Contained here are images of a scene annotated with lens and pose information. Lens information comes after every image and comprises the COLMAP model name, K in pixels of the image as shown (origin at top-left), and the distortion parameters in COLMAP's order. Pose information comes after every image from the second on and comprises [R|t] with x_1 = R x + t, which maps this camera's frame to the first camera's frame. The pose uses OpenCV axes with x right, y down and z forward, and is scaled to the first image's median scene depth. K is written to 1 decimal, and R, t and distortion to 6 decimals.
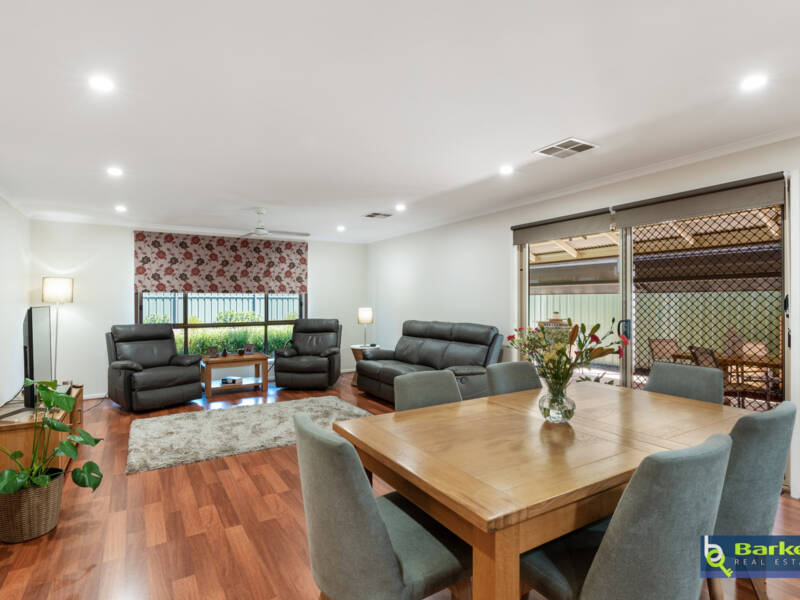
lens RADIAL K [[436.8, 0, 399.0], [0, 436.8, 301.5], [0, 0, 1]] dist [-0.007353, -0.001313]
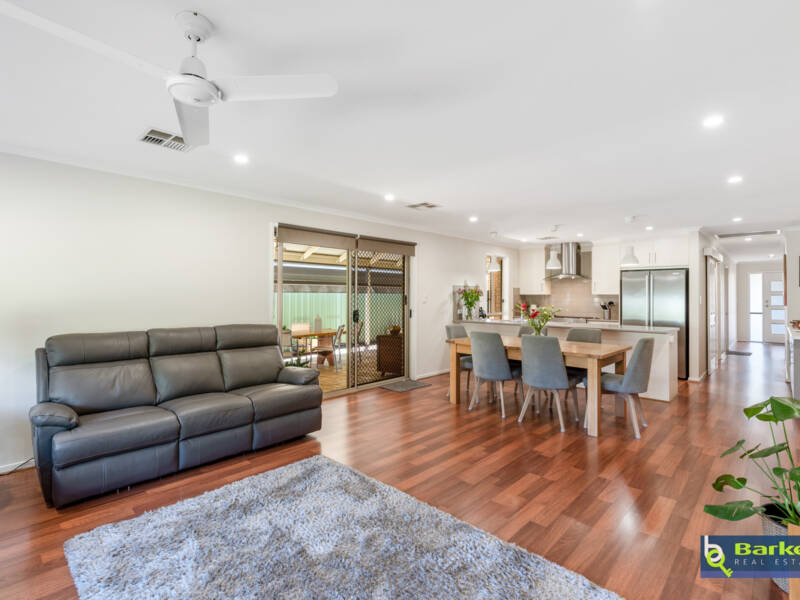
lens RADIAL K [[404.4, 0, 397.8], [0, 404.4, 295.8], [0, 0, 1]] dist [-0.000174, -0.000571]
pose [[-0.266866, 0.005357, 0.963719, -0.884133], [0.001846, 0.999986, -0.005048, 0.000486], [-0.963732, 0.000432, -0.266872, 1.240714]]
